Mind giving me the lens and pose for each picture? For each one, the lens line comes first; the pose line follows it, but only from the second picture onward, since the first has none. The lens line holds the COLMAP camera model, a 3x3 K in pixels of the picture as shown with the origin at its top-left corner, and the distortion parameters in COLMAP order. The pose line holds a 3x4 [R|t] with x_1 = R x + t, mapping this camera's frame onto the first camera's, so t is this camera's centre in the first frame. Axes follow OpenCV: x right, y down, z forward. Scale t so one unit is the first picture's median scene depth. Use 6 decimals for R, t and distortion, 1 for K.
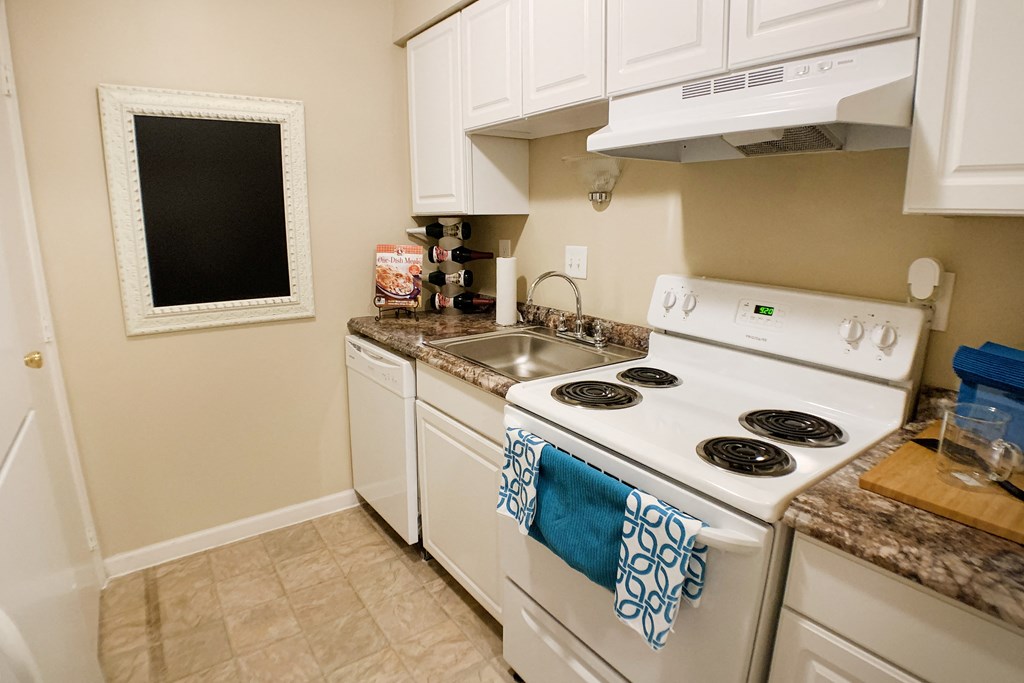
lens RADIAL K [[546.1, 0, 516.0], [0, 546.1, 346.9], [0, 0, 1]] dist [-0.085235, 0.009905]
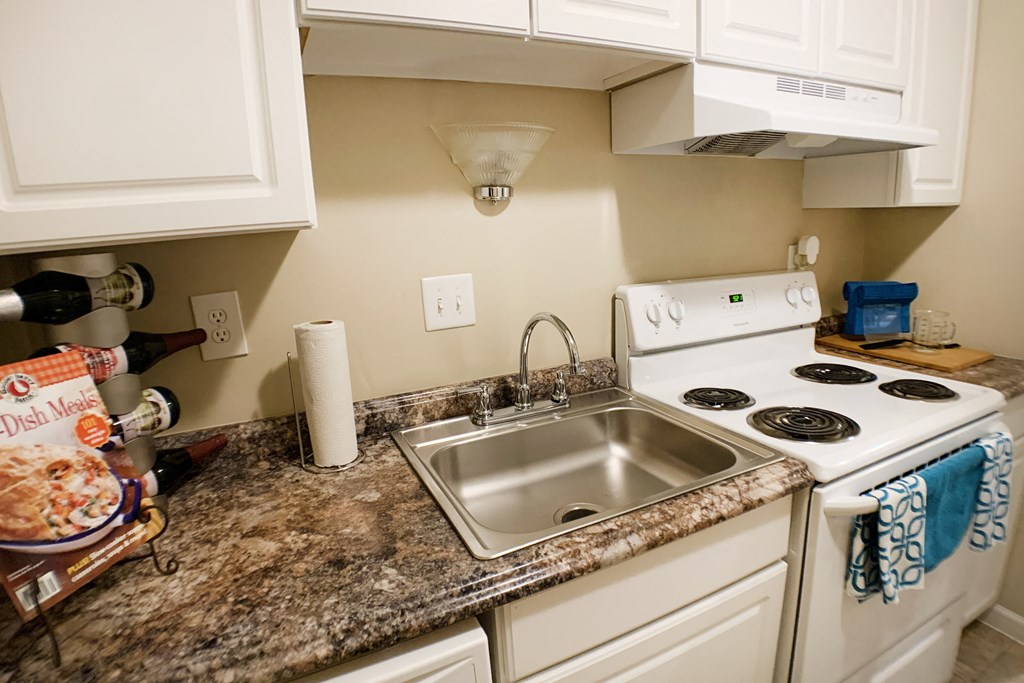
lens RADIAL K [[546.1, 0, 517.9], [0, 546.1, 348.2], [0, 0, 1]] dist [-0.085235, 0.009905]
pose [[0.169461, -0.236301, 0.956789, -0.153415], [0.268543, 0.945165, 0.185868, -0.065648], [-0.948244, 0.225442, 0.223626, 0.265750]]
